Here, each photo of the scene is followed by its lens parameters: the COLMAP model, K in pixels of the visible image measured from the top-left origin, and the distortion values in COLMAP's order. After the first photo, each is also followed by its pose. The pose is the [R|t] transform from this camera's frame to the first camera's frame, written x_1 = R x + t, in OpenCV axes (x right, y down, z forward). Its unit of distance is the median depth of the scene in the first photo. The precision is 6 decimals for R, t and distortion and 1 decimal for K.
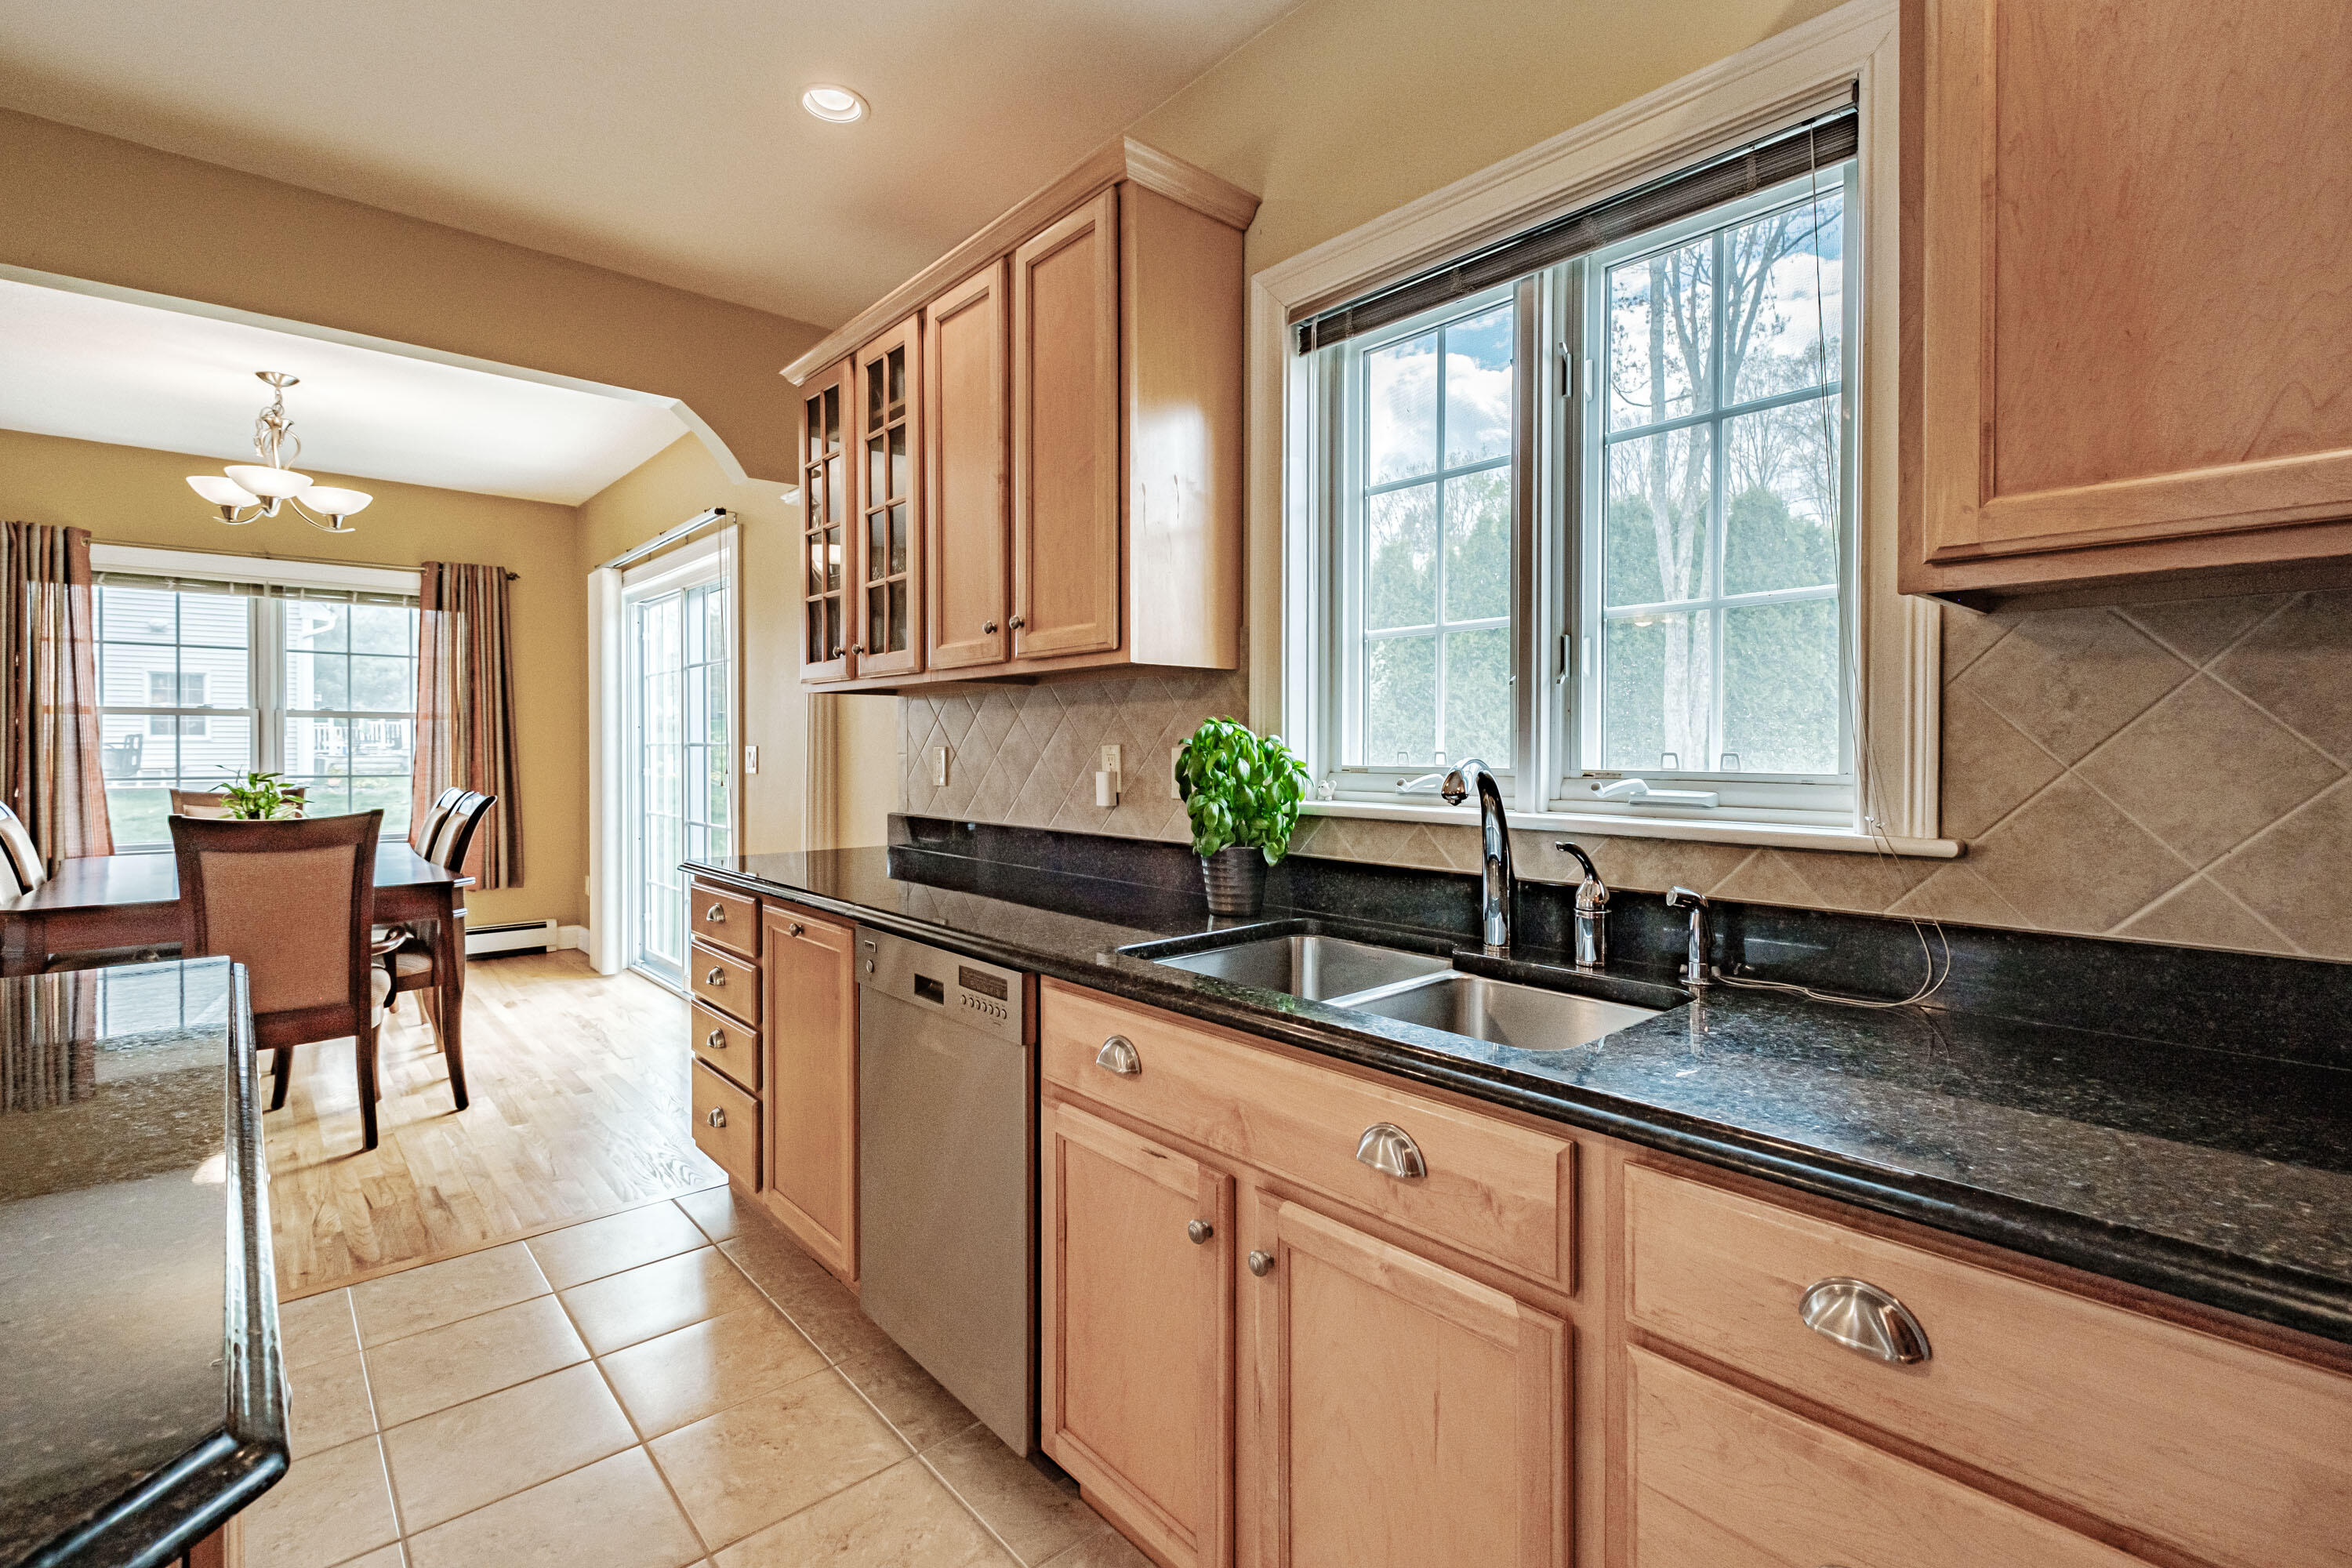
lens RADIAL K [[1067.2, 0, 1203.8], [0, 1067.2, 764.4], [0, 0, 1]] dist [0.001728, -0.001213]
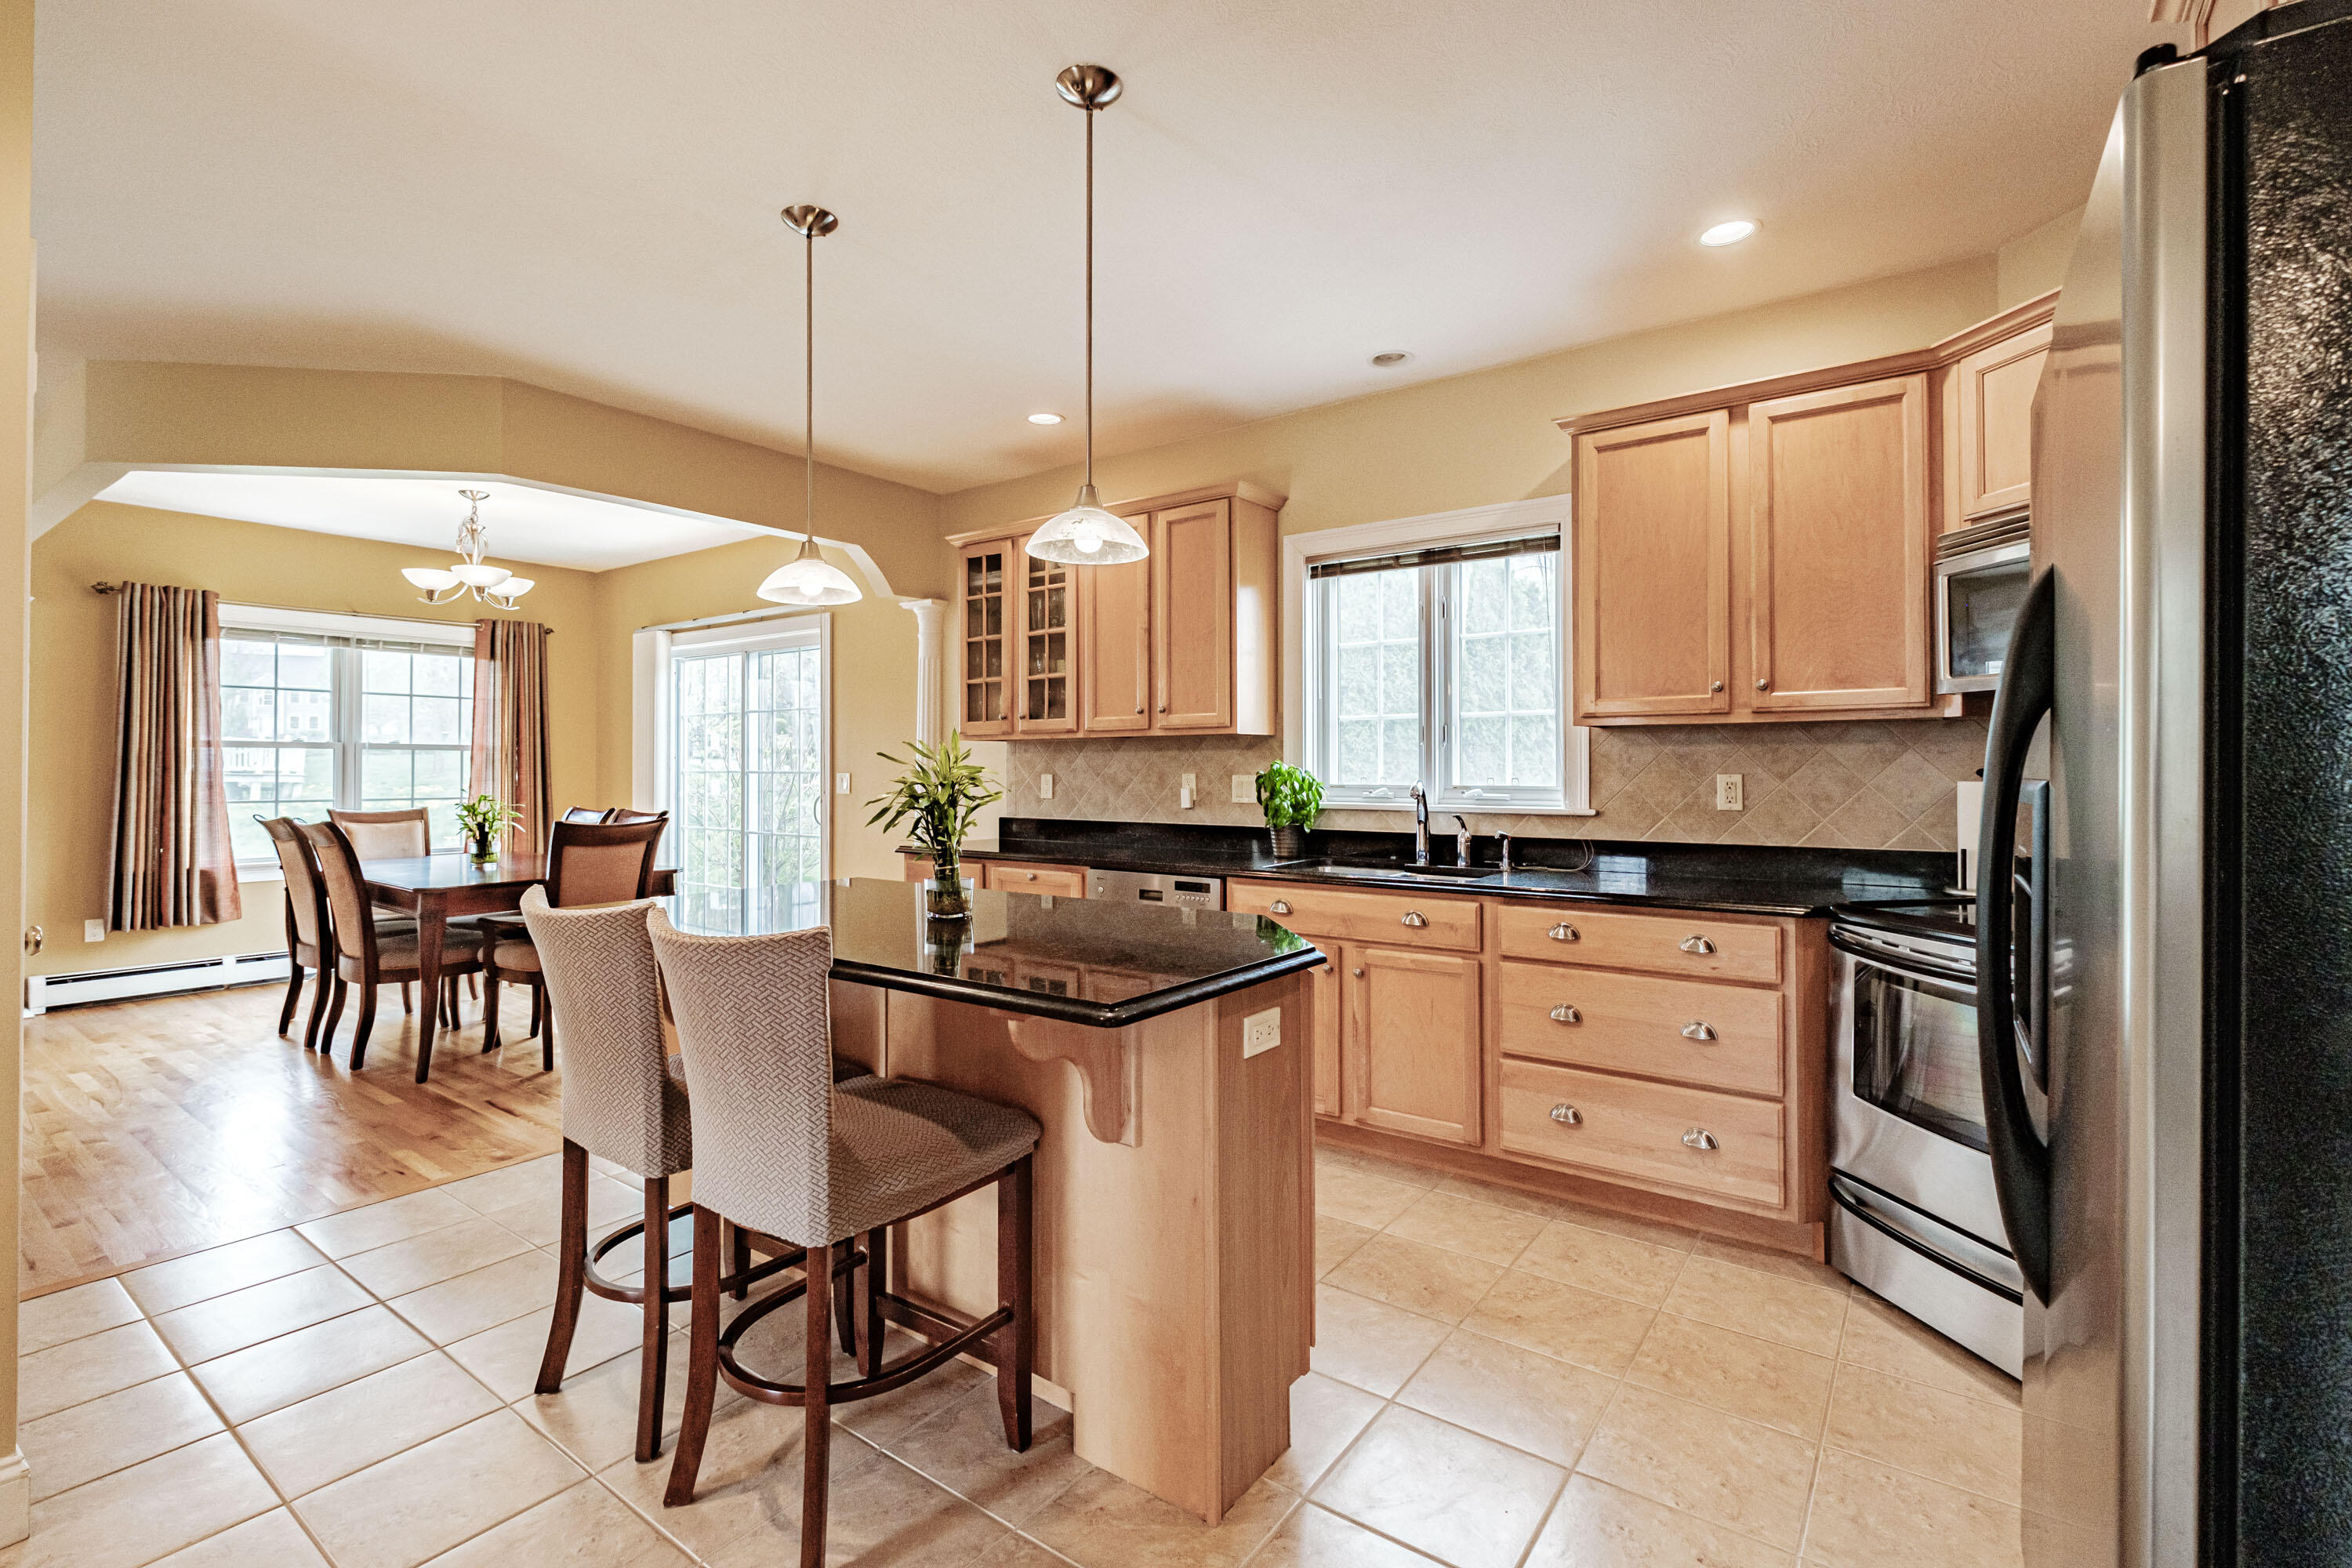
lens RADIAL K [[1067.2, 0, 1202.0], [0, 1067.2, 761.1], [0, 0, 1]] dist [0.001728, -0.001213]
pose [[0.976725, 0.000983, 0.214493, -0.515253], [0.004572, 0.999667, -0.025401, 0.006811], [-0.214447, 0.025790, 0.976395, -0.866820]]
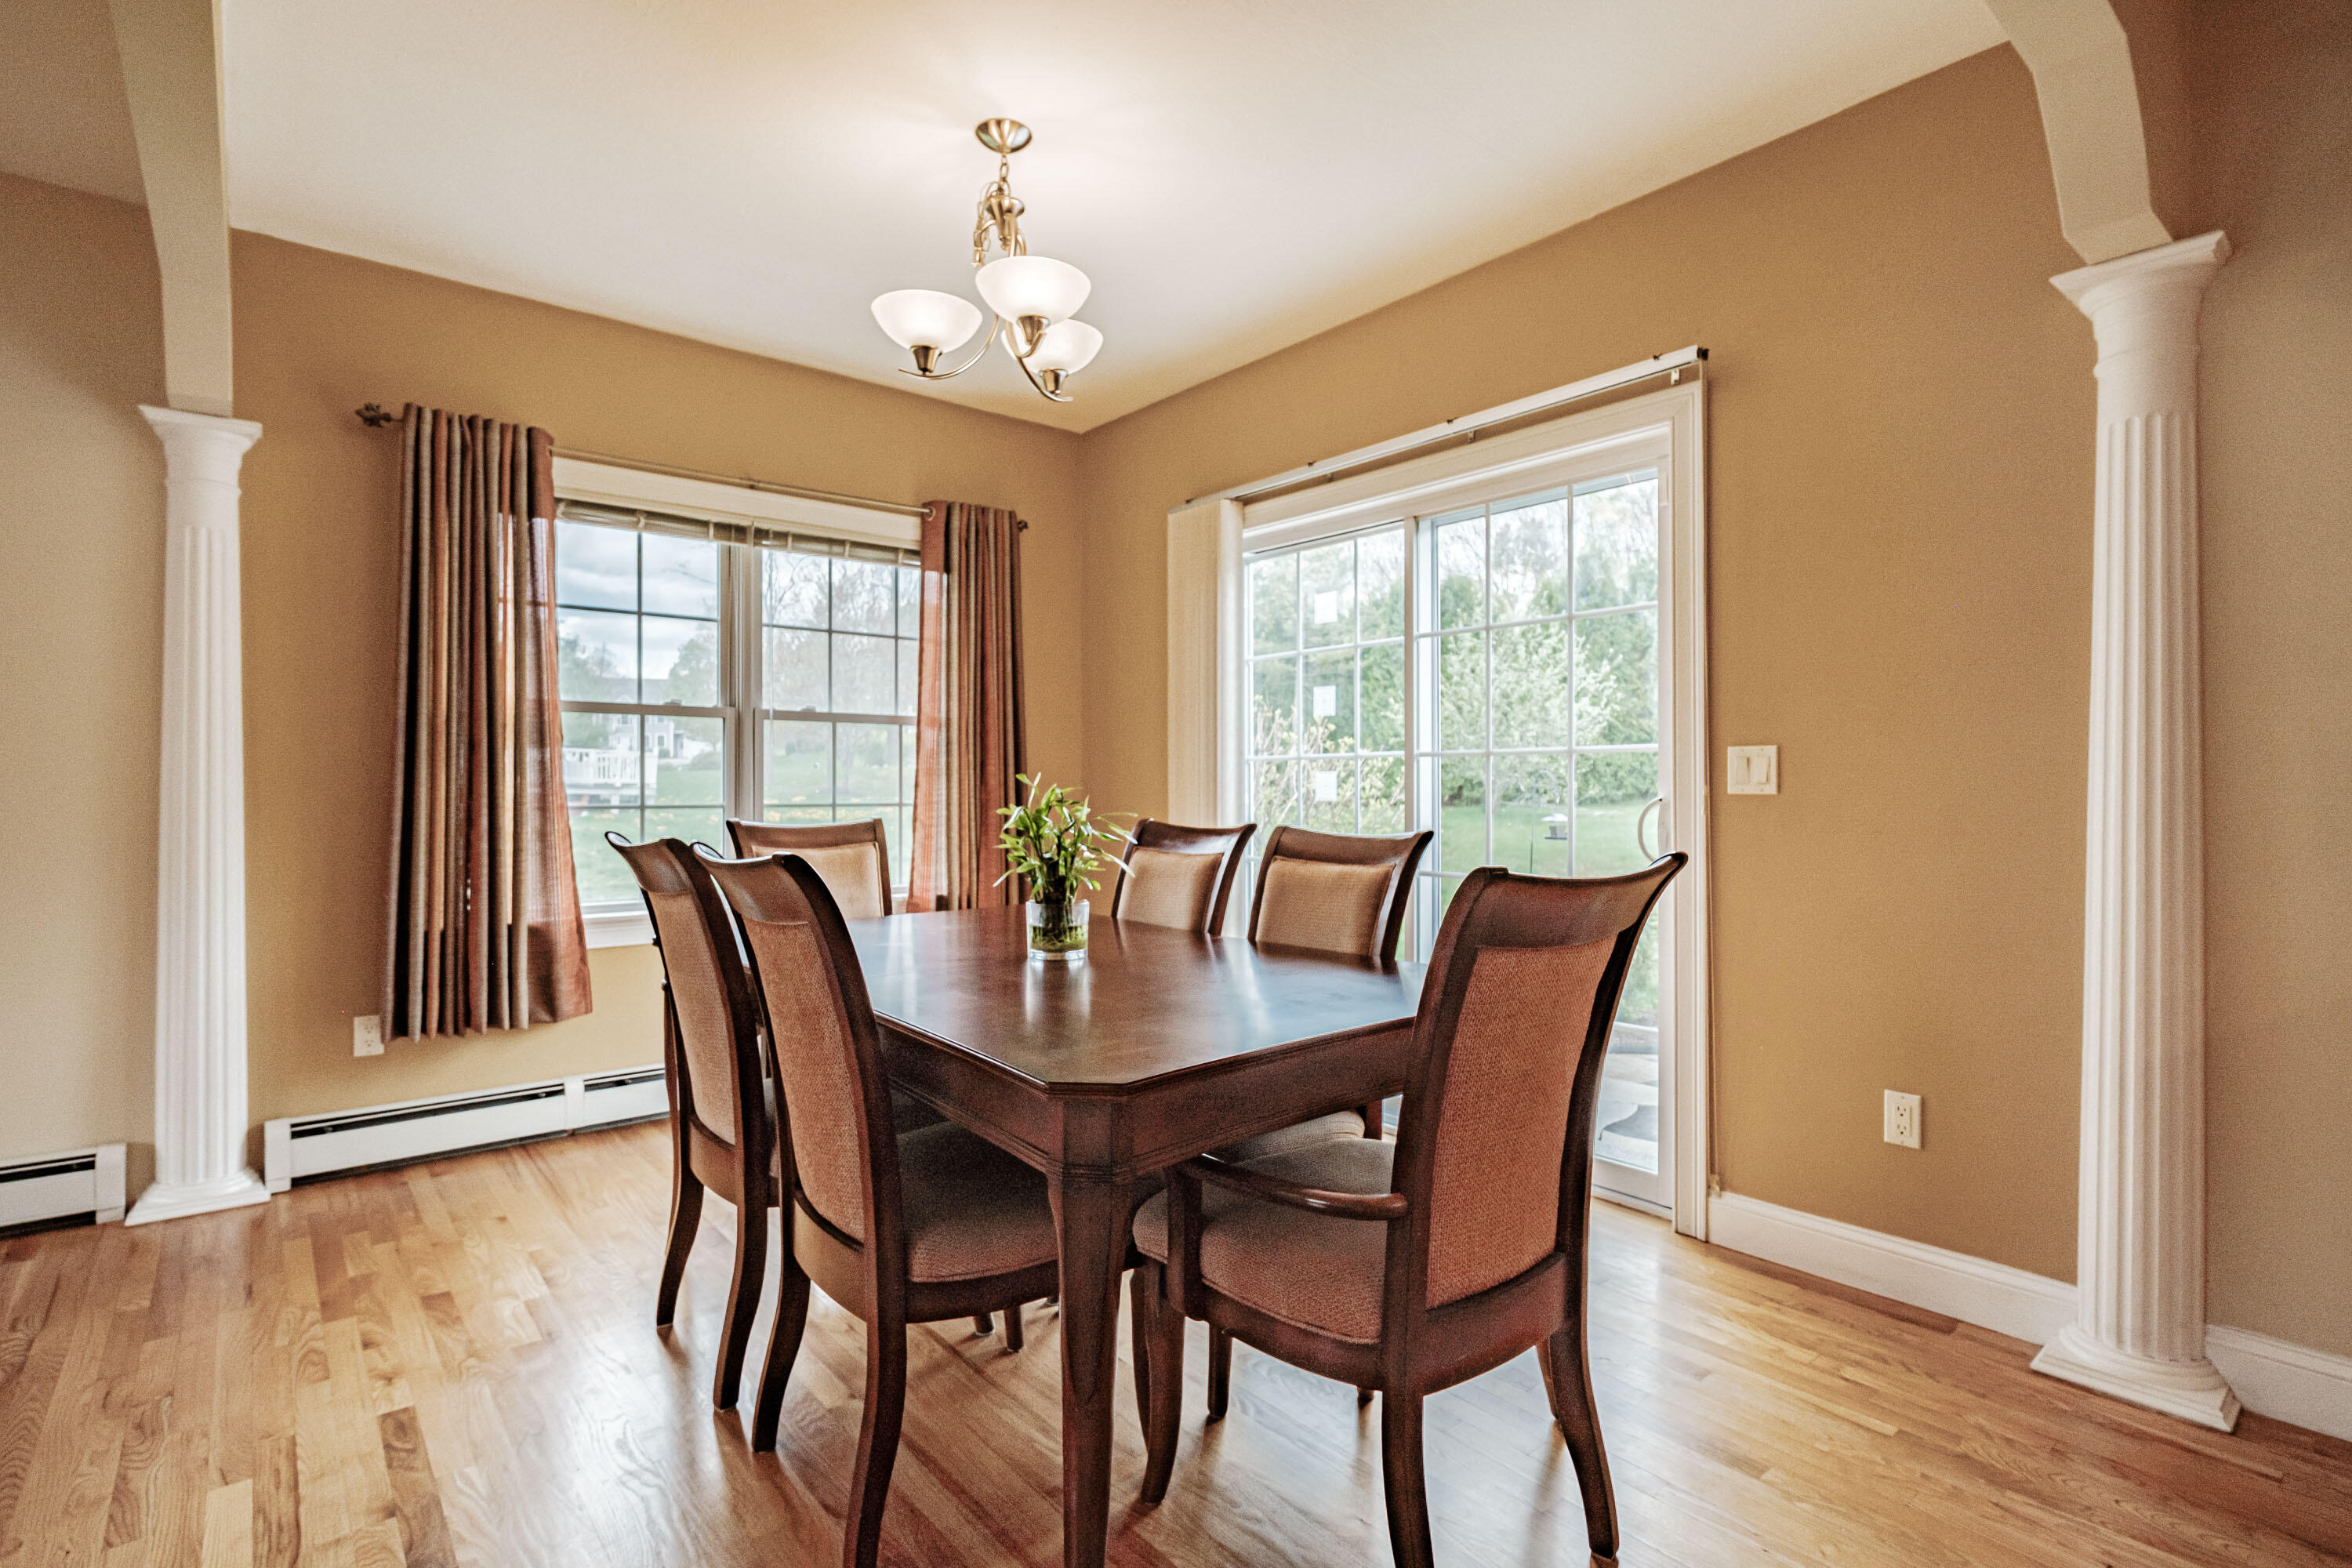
lens RADIAL K [[1129.8, 0, 1184.3], [0, 1129.8, 789.2], [0, 0, 1]] dist [0.008076, 0.000305]
pose [[0.999058, -0.001764, -0.043363, -1.380591], [0.001051, 0.999864, -0.016466, 0.032559], [0.043386, 0.016405, 0.998924, 0.695977]]
